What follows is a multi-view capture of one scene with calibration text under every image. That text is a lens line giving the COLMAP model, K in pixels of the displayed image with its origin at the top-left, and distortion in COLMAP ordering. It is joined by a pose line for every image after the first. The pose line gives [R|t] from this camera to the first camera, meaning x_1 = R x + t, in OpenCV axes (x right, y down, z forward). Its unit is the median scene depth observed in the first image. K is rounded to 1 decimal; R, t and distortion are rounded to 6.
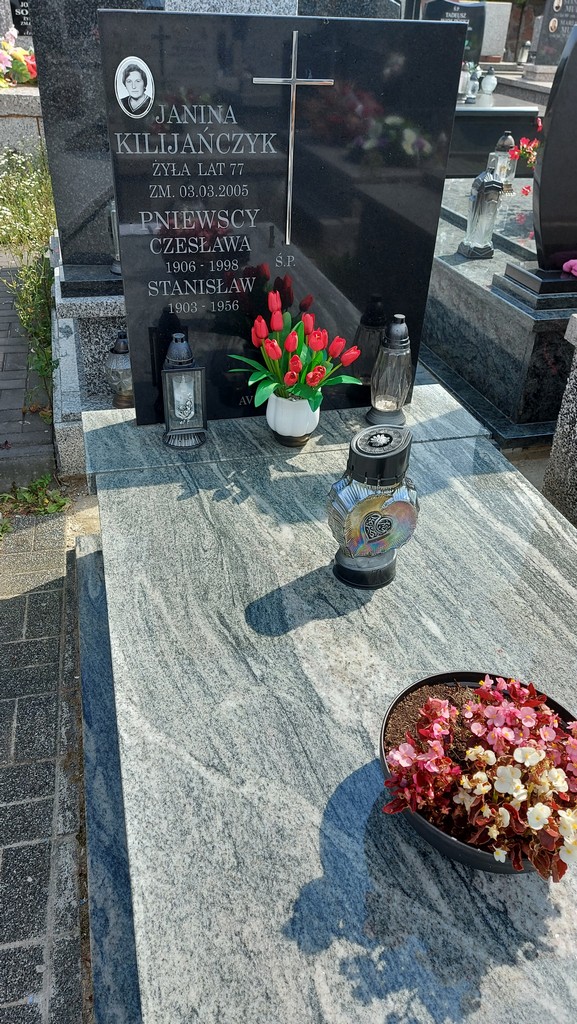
lens RADIAL K [[743.4, 0, 301.2], [0, 743.4, 511.7], [0, 0, 1]] dist [0.072495, -0.100517]
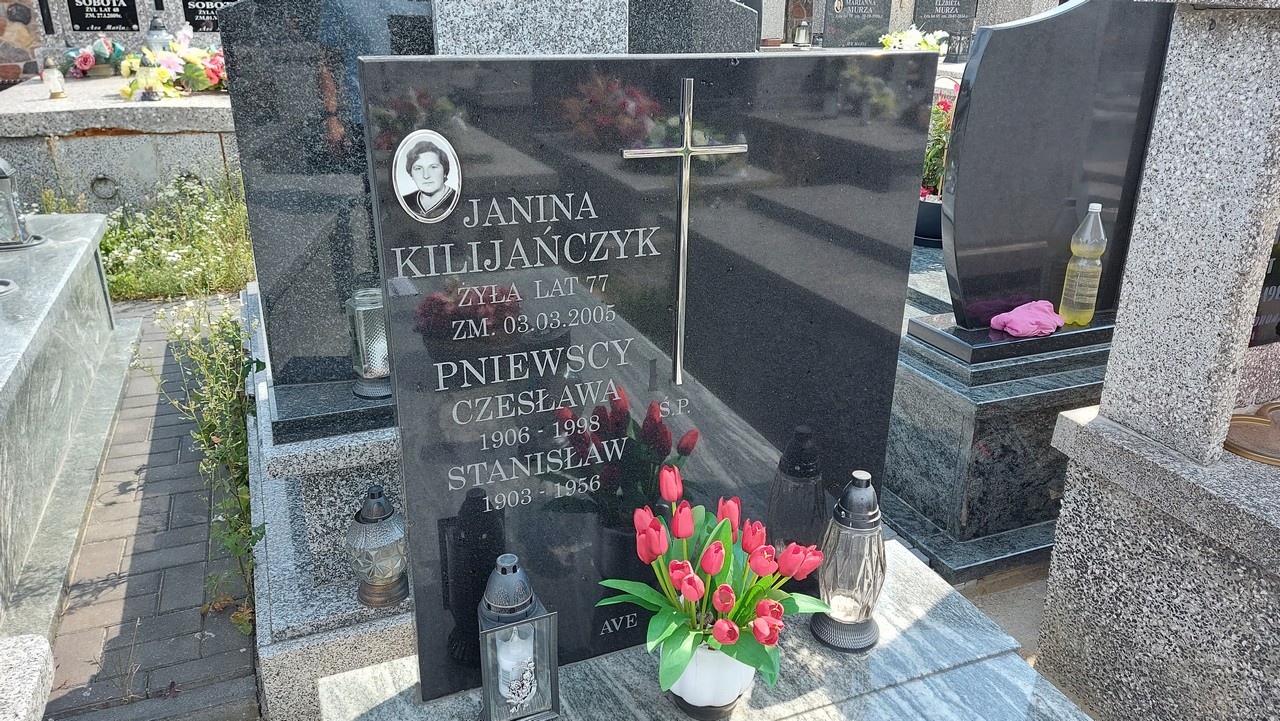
lens RADIAL K [[941.5, 0, 686.3], [0, 941.5, 363.1], [0, 0, 1]] dist [0.133457, -0.170592]
pose [[0.989401, -0.073040, 0.125506, -0.096773], [0.098653, 0.972307, -0.211864, -0.189815], [-0.106556, 0.221999, 0.969207, 0.227625]]
